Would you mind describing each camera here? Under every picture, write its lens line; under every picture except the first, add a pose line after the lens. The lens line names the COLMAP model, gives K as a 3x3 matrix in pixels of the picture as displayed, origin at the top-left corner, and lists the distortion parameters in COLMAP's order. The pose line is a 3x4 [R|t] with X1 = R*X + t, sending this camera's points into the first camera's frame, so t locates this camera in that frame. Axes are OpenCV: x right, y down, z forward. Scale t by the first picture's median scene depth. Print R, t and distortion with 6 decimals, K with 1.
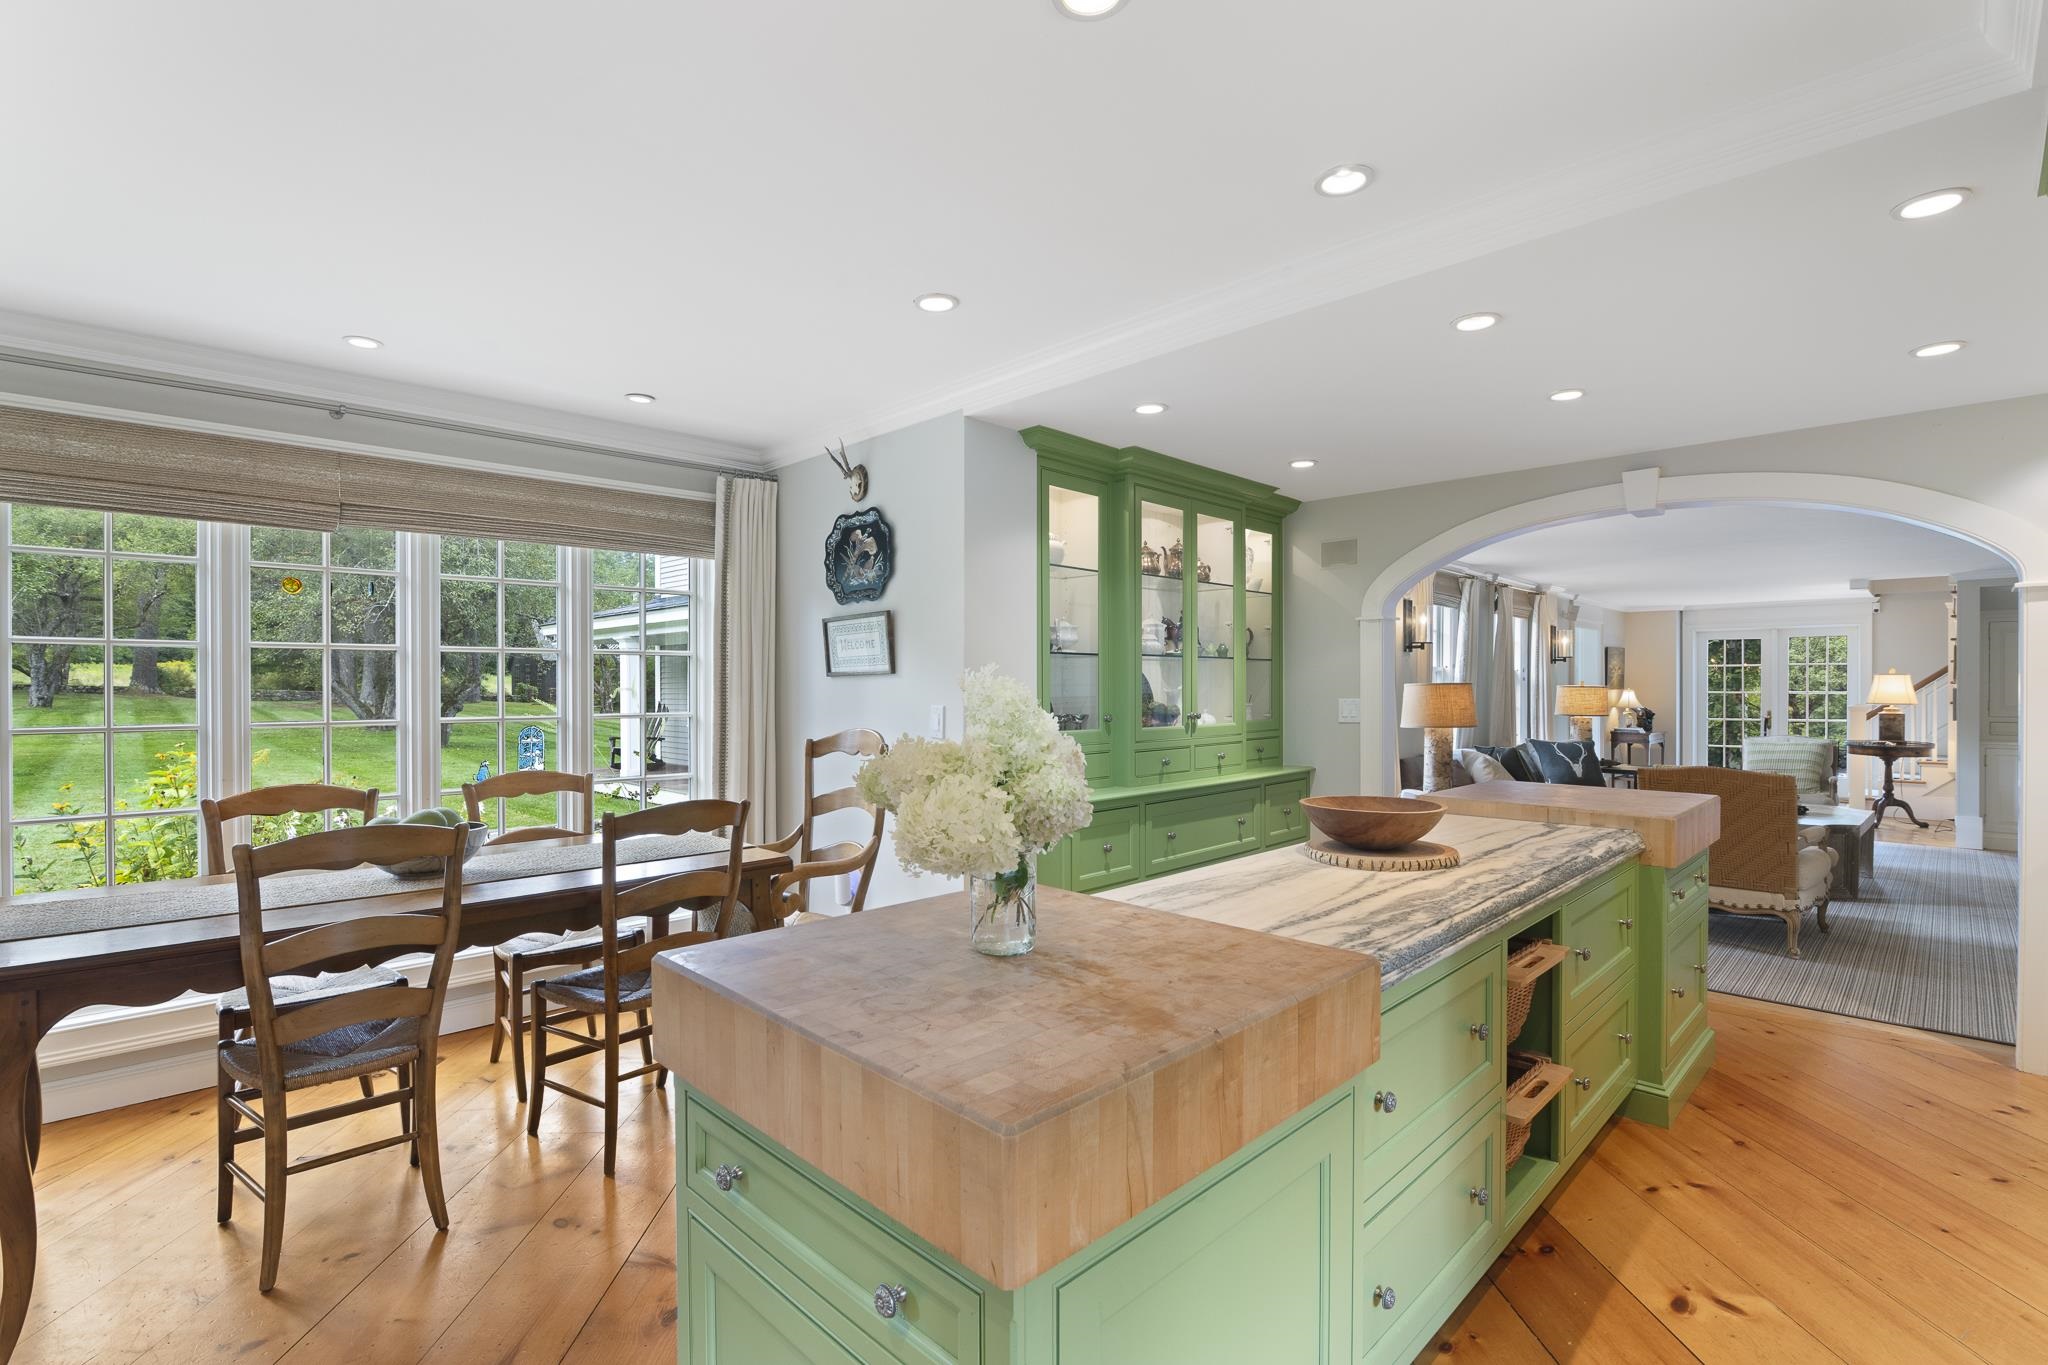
lens RADIAL K [[943.0, 0, 1019.8], [0, 943.0, 690.7], [0, 0, 1]] dist [-0.017341, 0.000985]
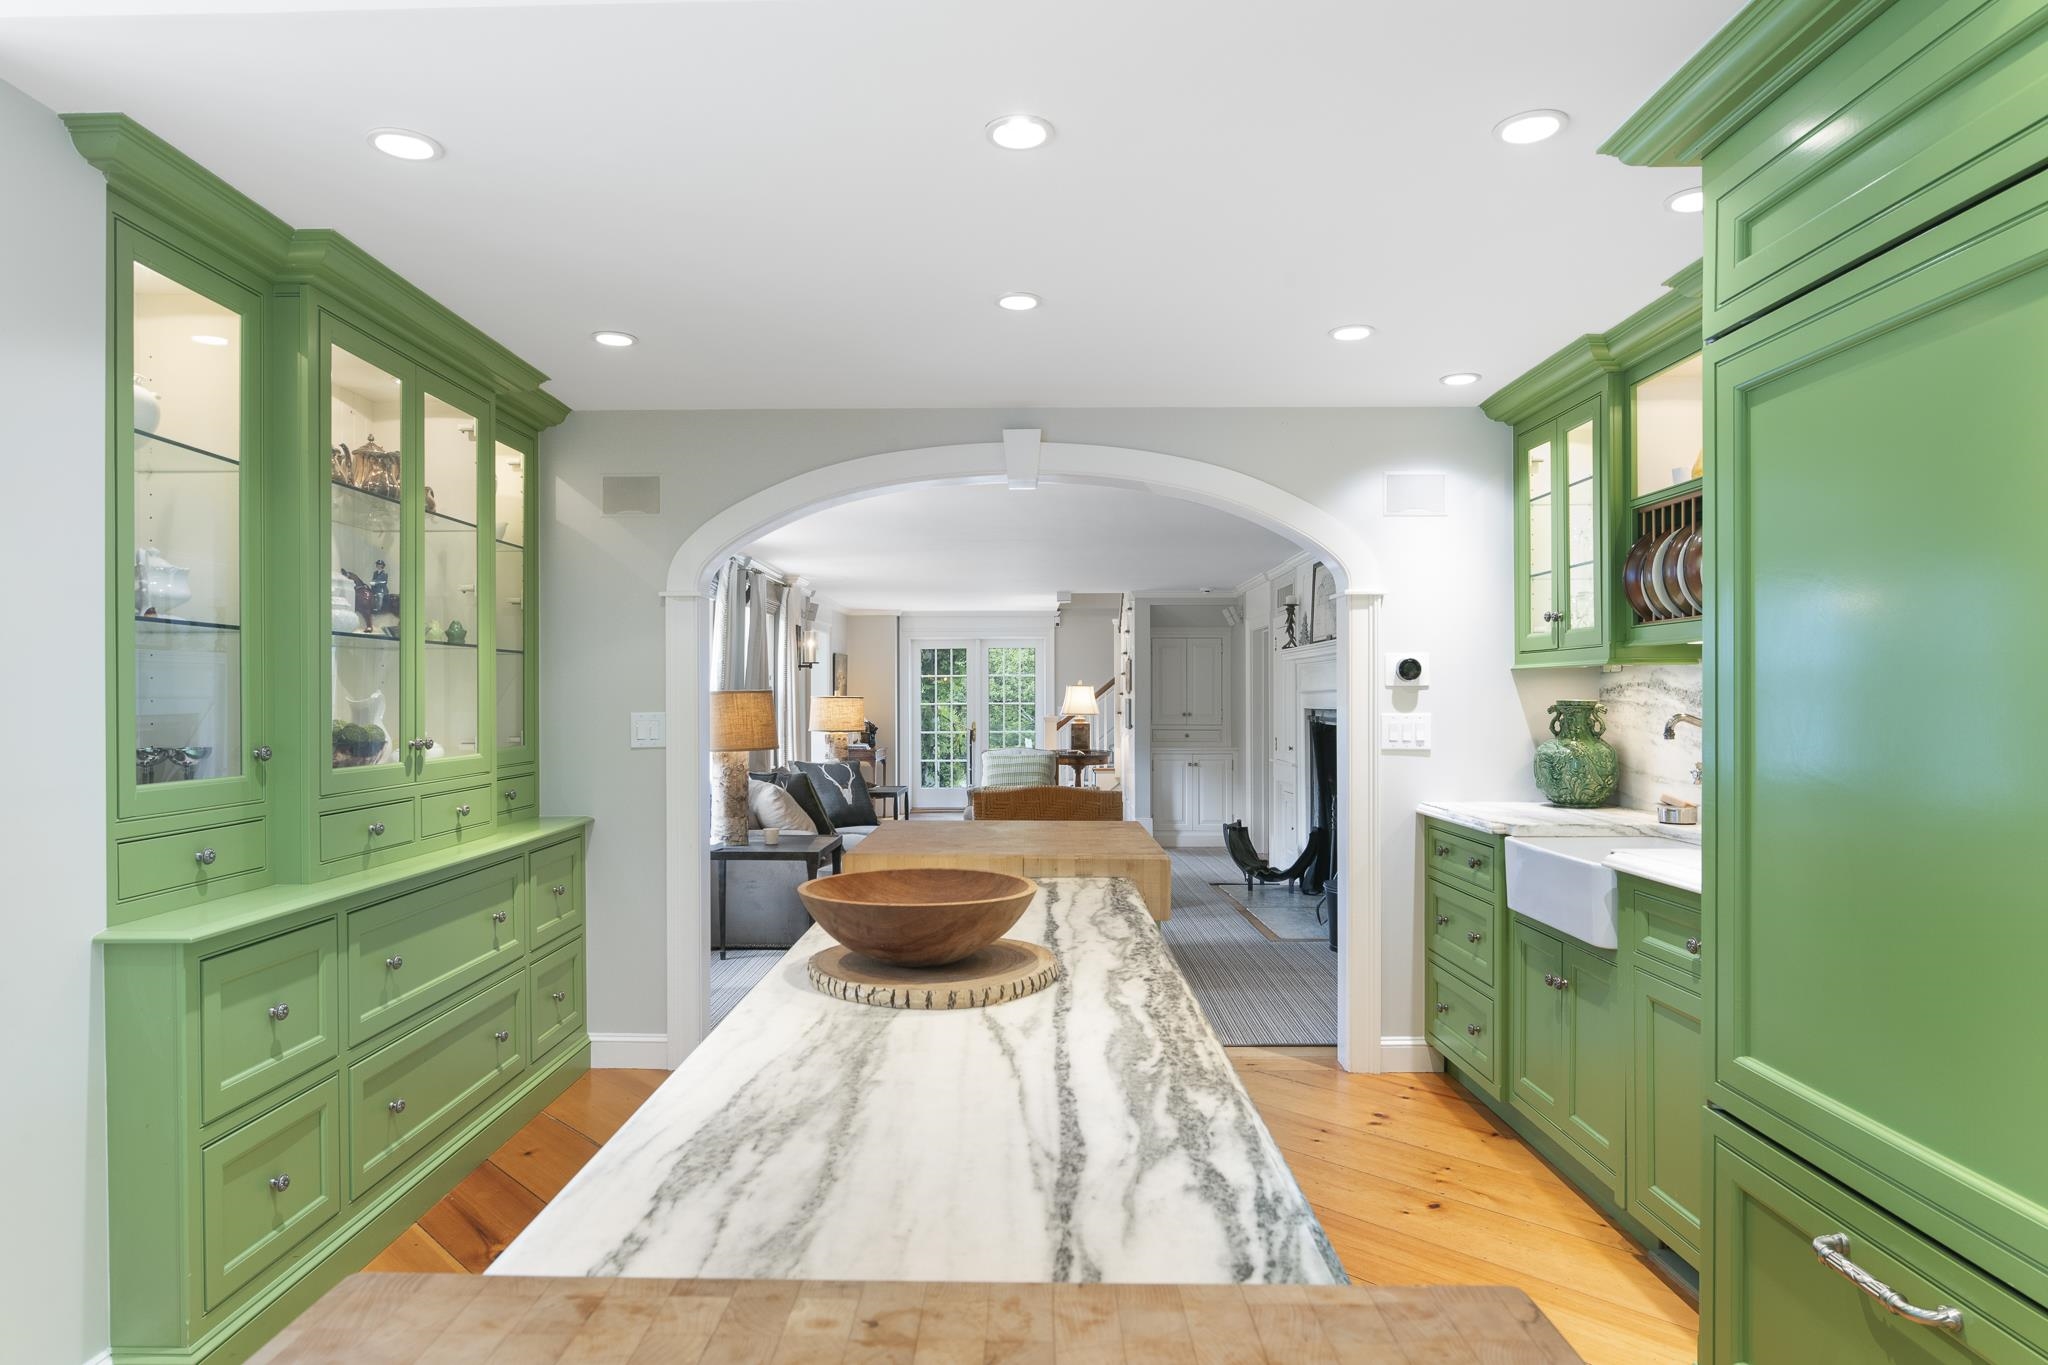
lens RADIAL K [[1168.6, 0, 1016.0], [0, 1168.6, 701.1], [0, 0, 1]] dist [-0.015245, 0.001852]
pose [[0.714901, -0.002578, 0.699221, -0.048068], [0.005411, 0.999984, -0.001845, 0.003599], [-0.699204, 0.005103, 0.714904, 0.231266]]
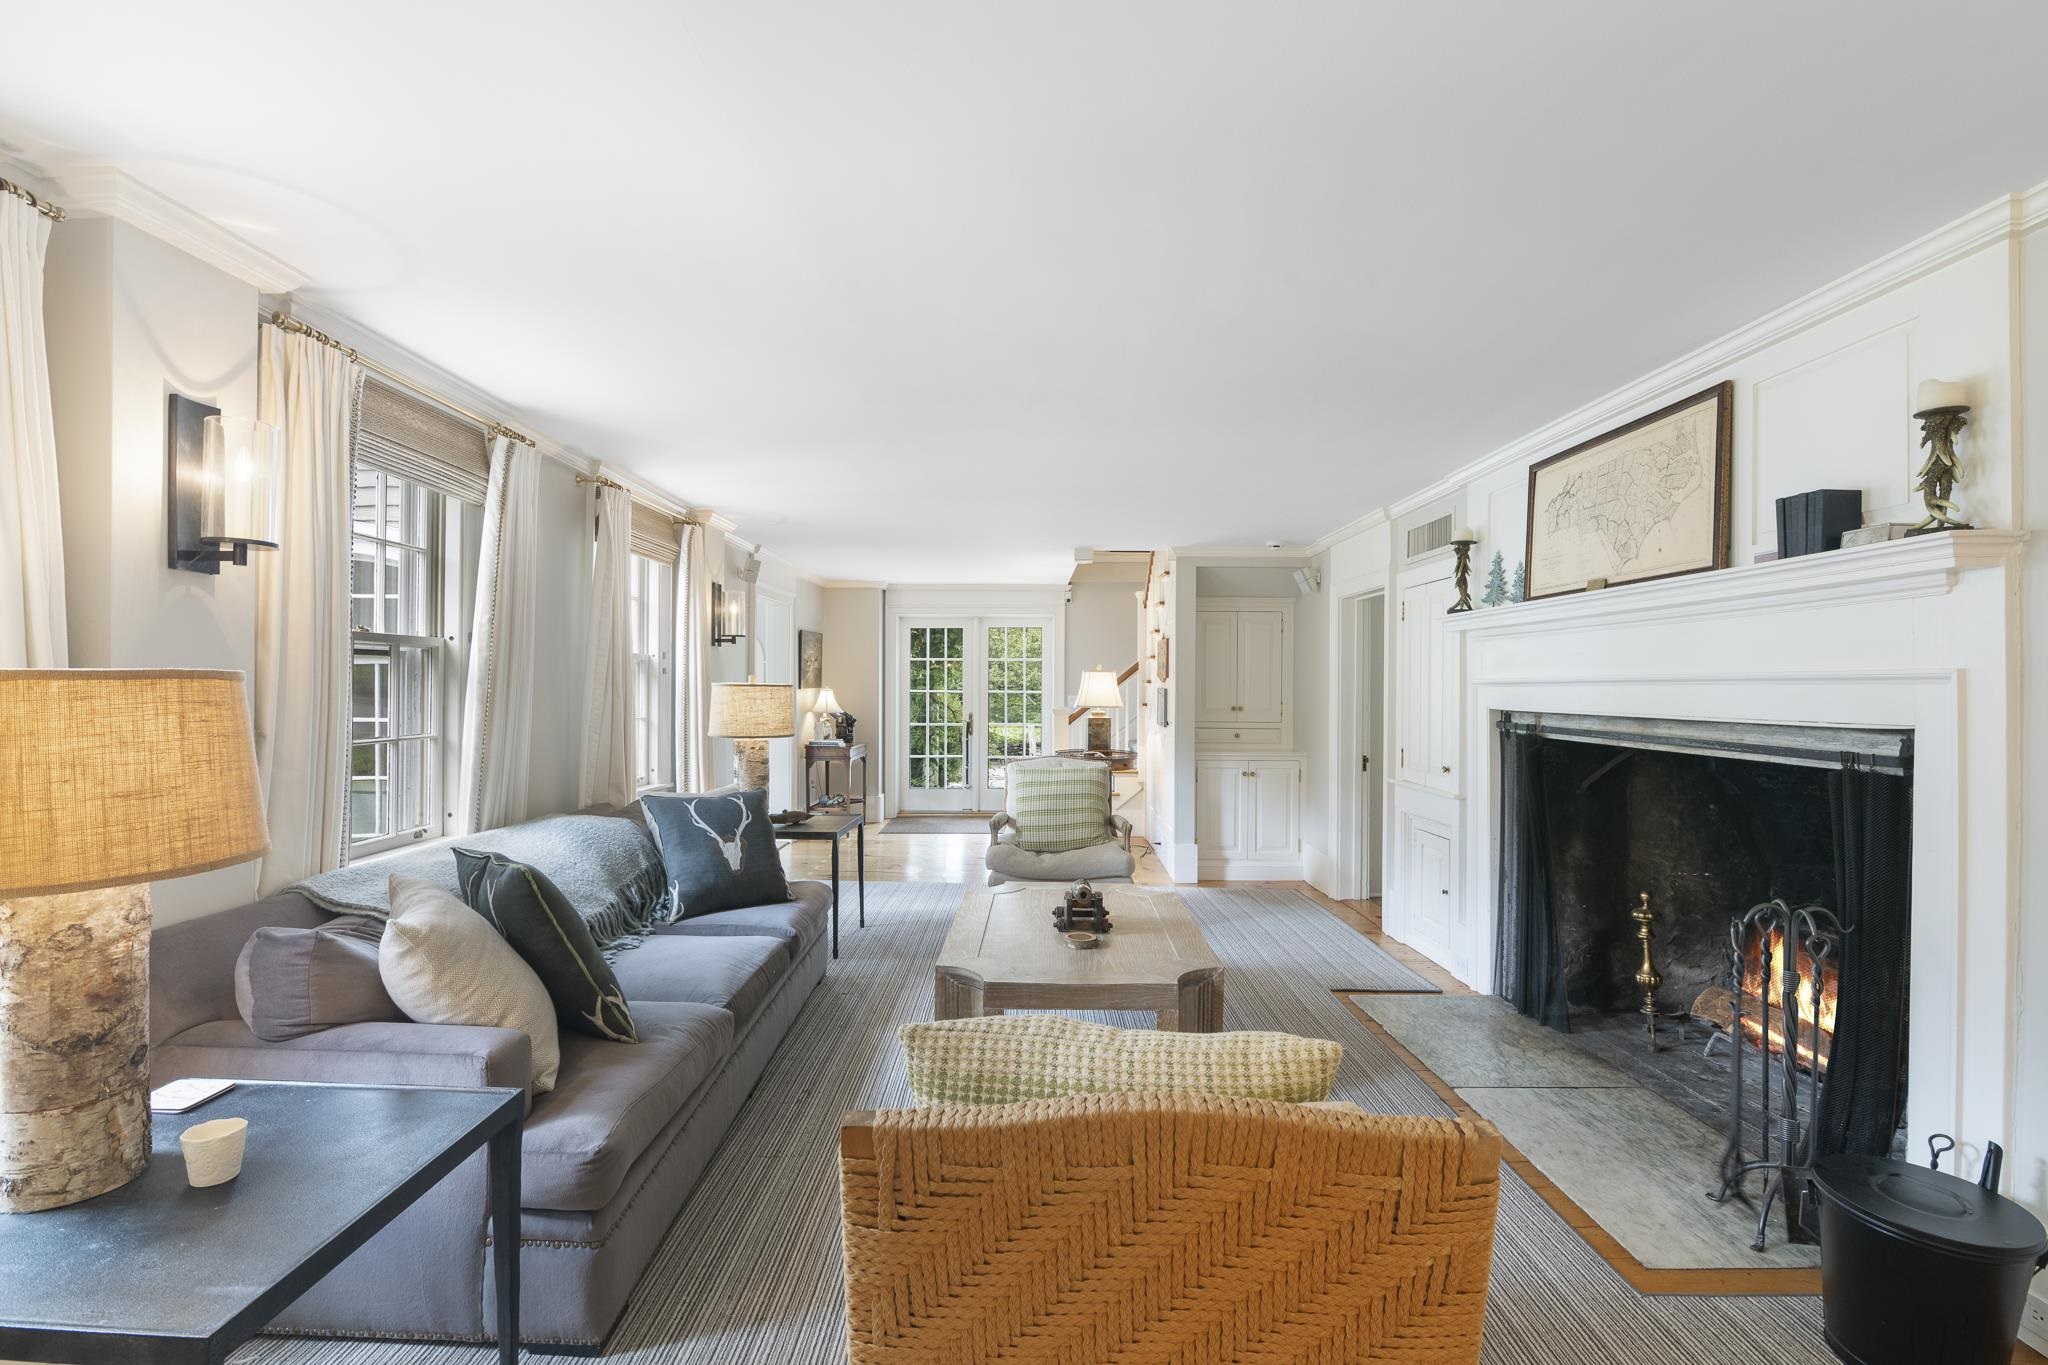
lens RADIAL K [[943.0, 0, 1024.8], [0, 943.0, 685.1], [0, 0, 1]] dist [-0.017341, 0.000985]
pose [[0.710403, 0.002630, 0.703791, 0.571593], [-0.001697, 0.999997, -0.002025, -0.006137], [-0.703794, 0.000244, 0.710404, 0.867693]]
